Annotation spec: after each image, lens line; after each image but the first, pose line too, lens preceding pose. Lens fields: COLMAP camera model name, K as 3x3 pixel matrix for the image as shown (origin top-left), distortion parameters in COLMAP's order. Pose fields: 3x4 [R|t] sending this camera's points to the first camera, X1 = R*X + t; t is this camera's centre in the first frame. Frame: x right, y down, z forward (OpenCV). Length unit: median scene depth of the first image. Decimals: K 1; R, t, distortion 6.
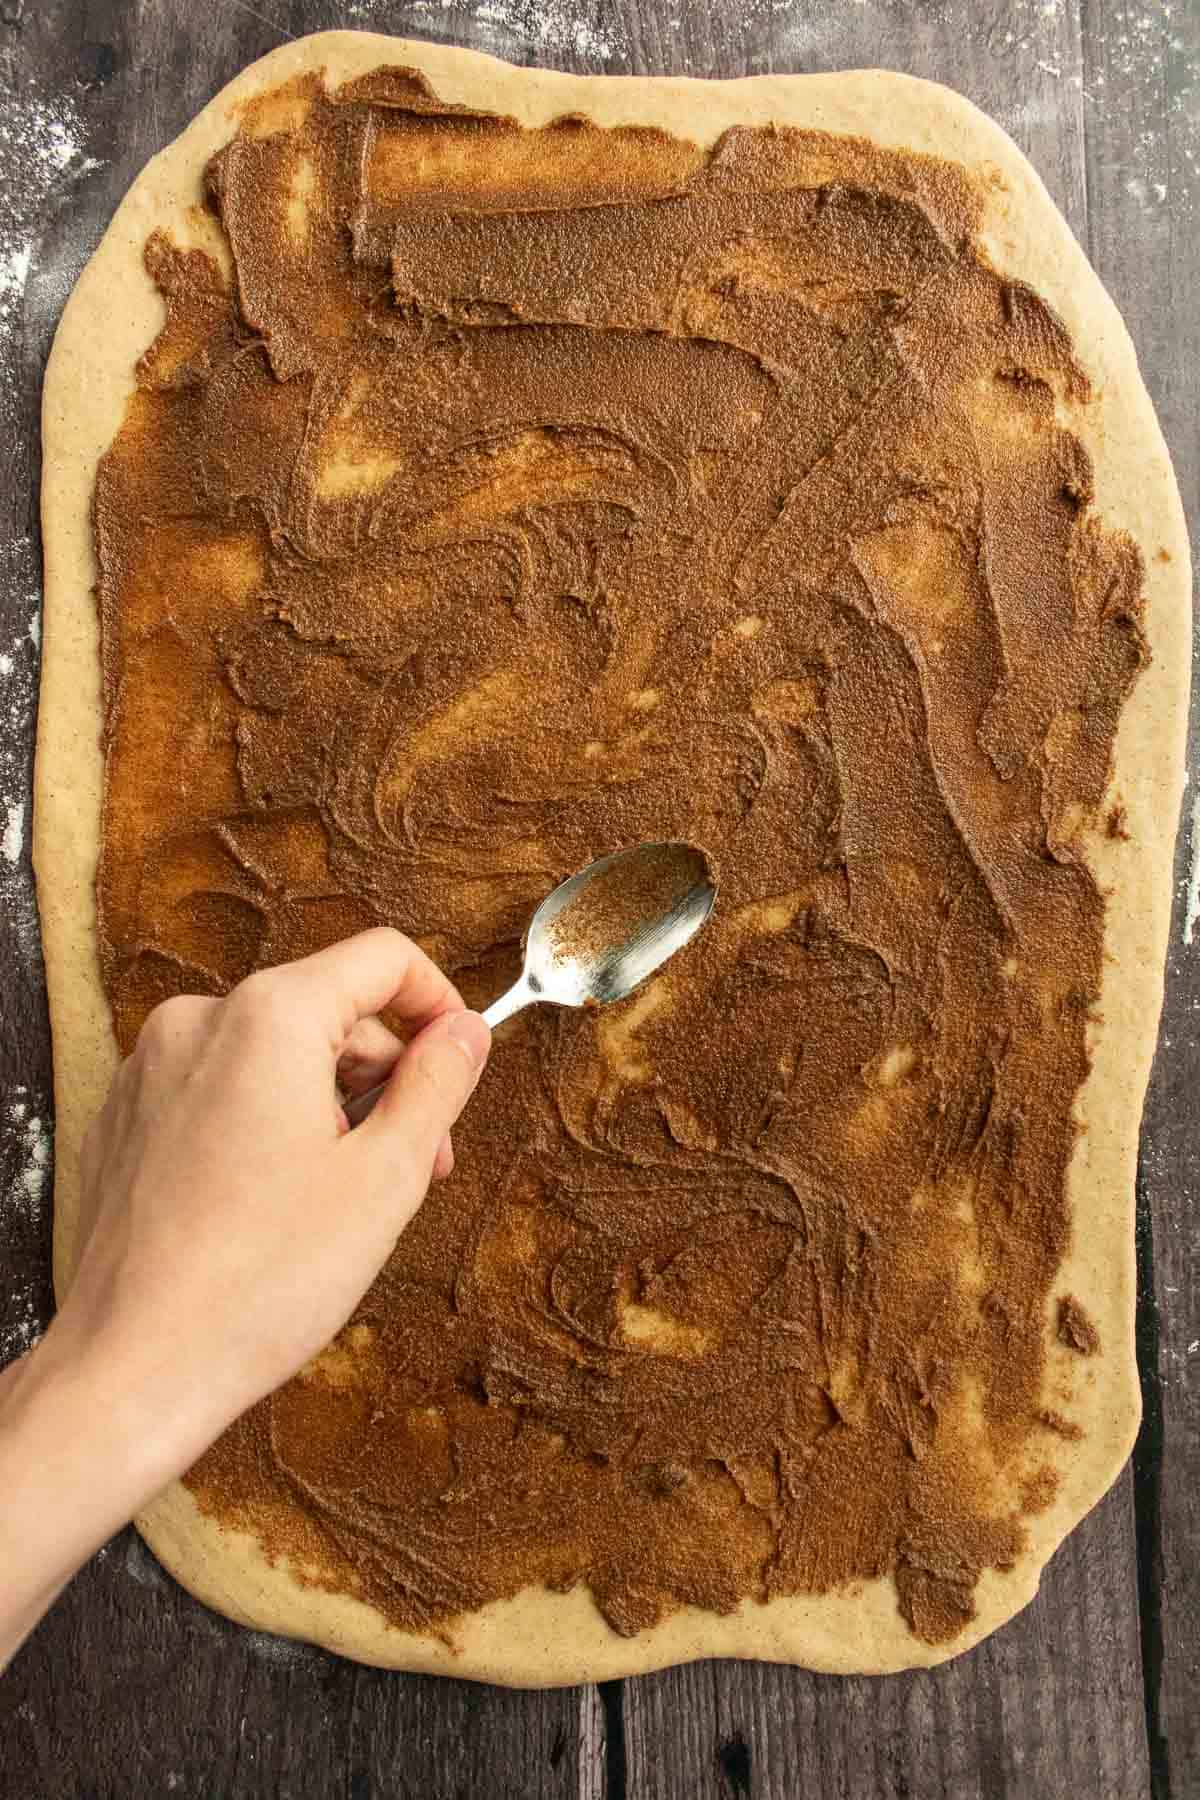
lens RADIAL K [[2577.0, 0, 604.7], [0, 2577.0, 939.7], [0, 0, 1]] dist [-0.036032, 0.065996]
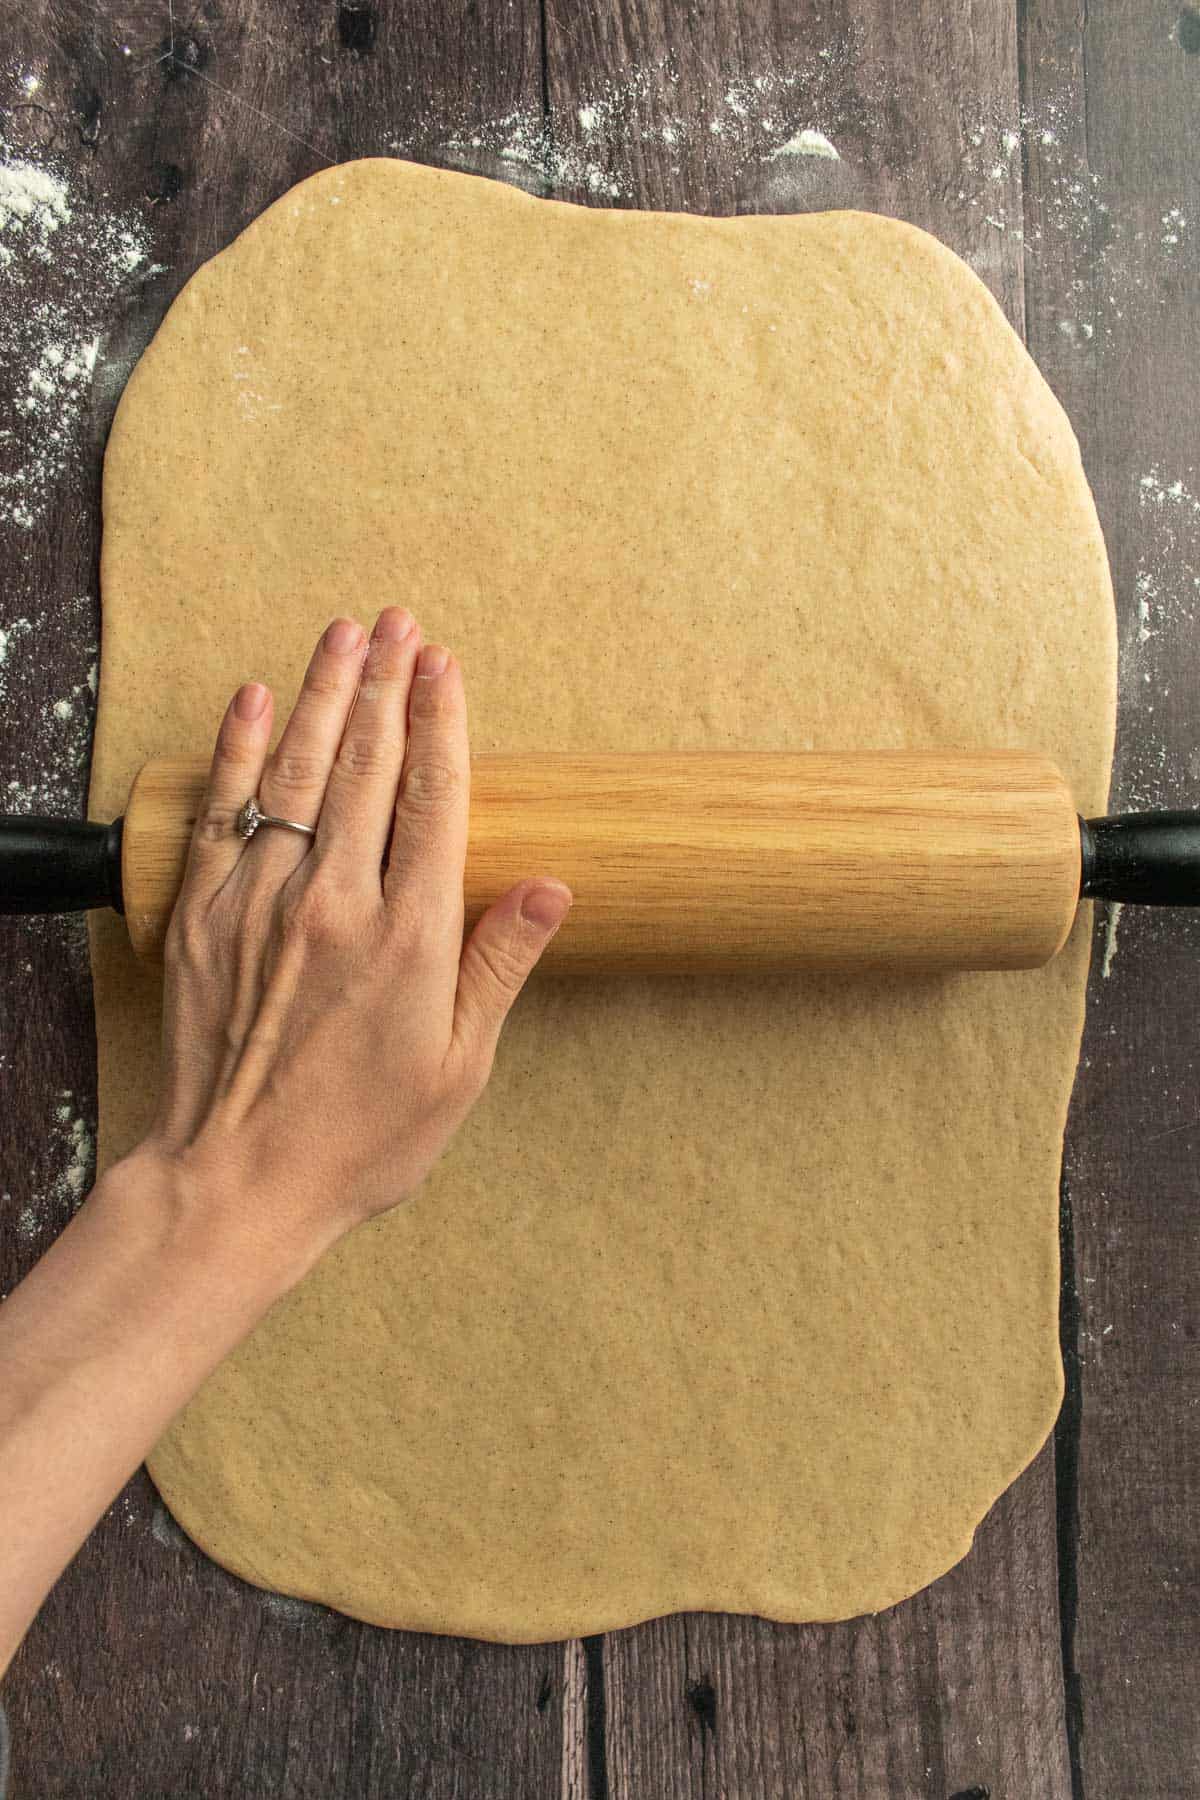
lens RADIAL K [[2577.0, 0, 604.7], [0, 2577.0, 939.7], [0, 0, 1]] dist [-0.036032, 0.065996]
pose [[0.999826, 0.018543, 0.001891, -0.000075], [-0.018515, 0.999736, -0.013576, 0.003811], [-0.002142, 0.013539, 0.999906, -0.127363]]
